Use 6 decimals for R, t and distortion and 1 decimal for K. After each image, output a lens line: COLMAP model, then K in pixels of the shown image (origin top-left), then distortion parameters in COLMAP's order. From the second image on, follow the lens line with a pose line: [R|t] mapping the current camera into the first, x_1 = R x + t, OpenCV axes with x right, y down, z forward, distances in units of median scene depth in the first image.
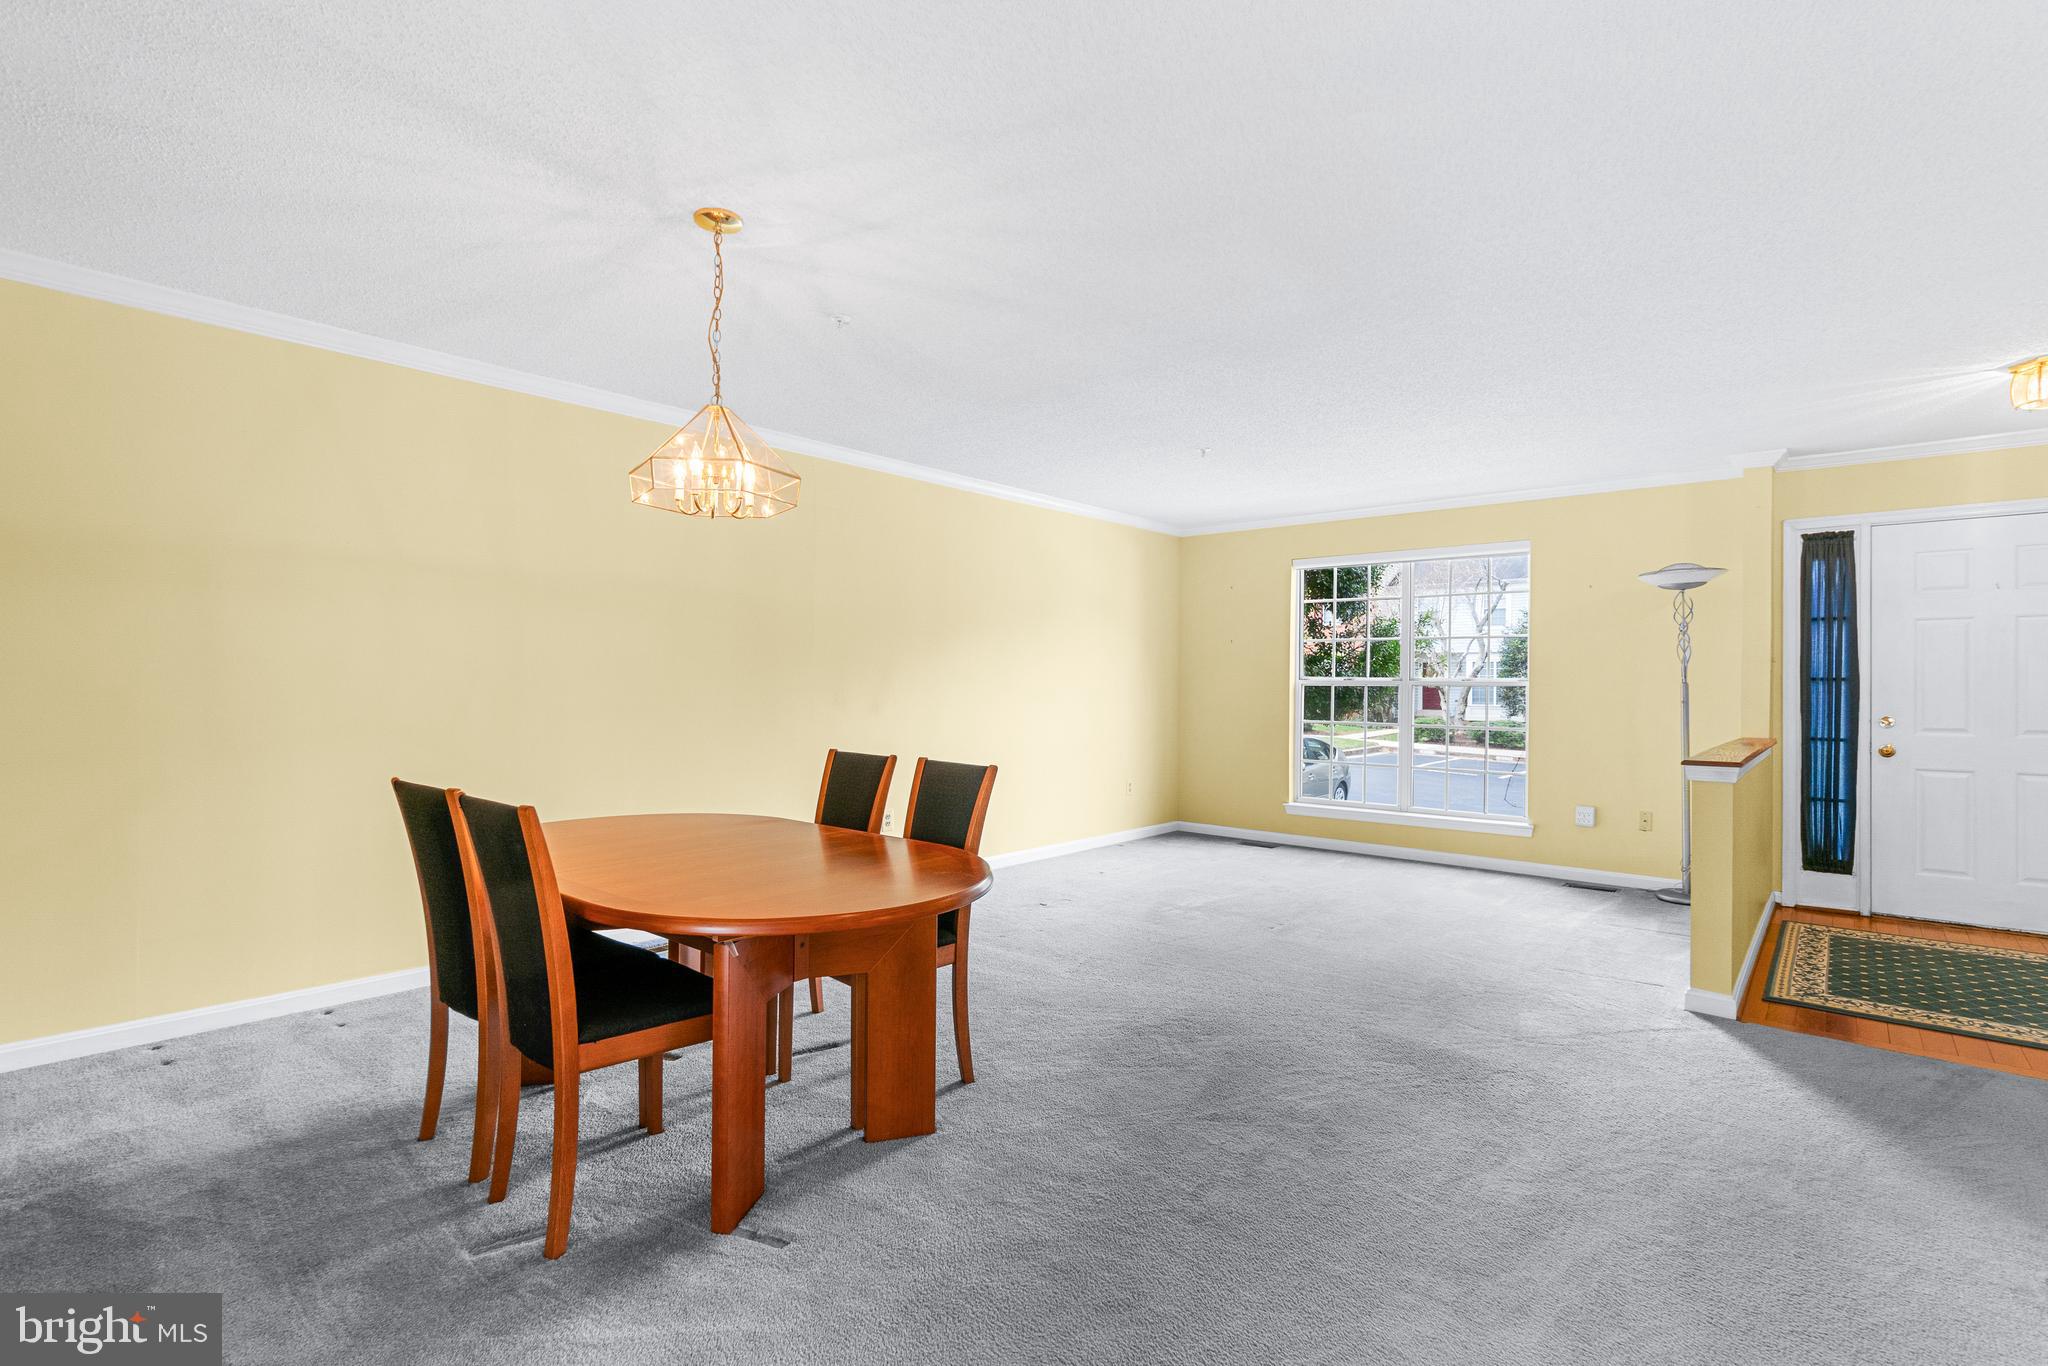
lens RADIAL K [[969.4, 0, 998.3], [0, 969.4, 685.4], [0, 0, 1]] dist [-0.009280, 0.001172]
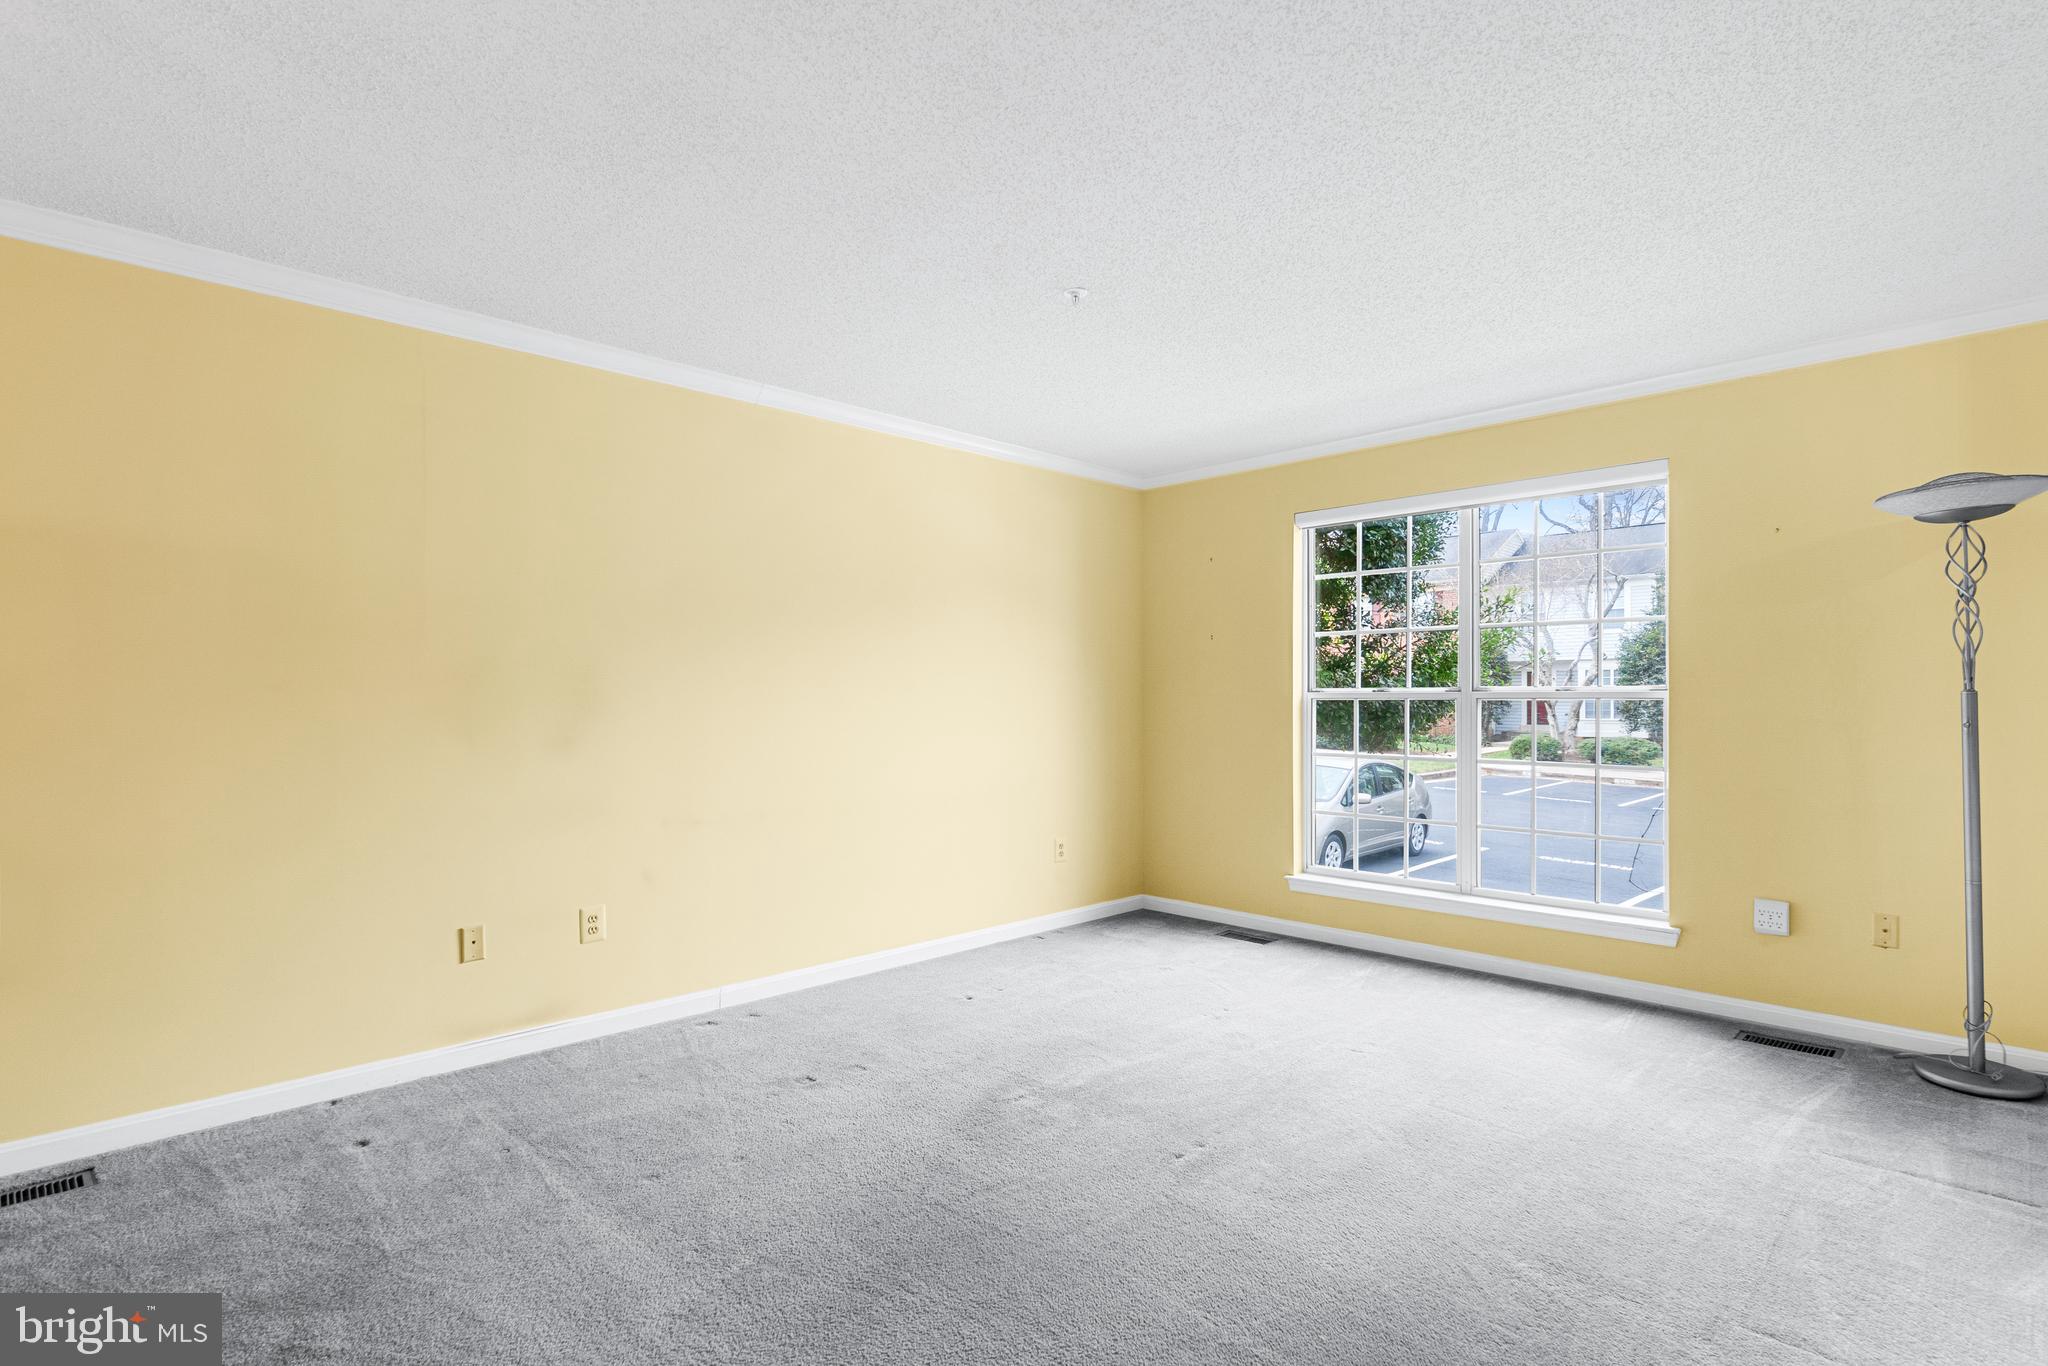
lens RADIAL K [[1000.9, 0, 1009.5], [0, 1000.9, 698.2], [0, 0, 1]] dist [0.002736, -0.000170]
pose [[0.997692, -0.009645, -0.067214, 0.148753], [0.009406, 0.999948, -0.003869, -0.000660], [0.067247, 0.003228, 0.997731, 0.287157]]
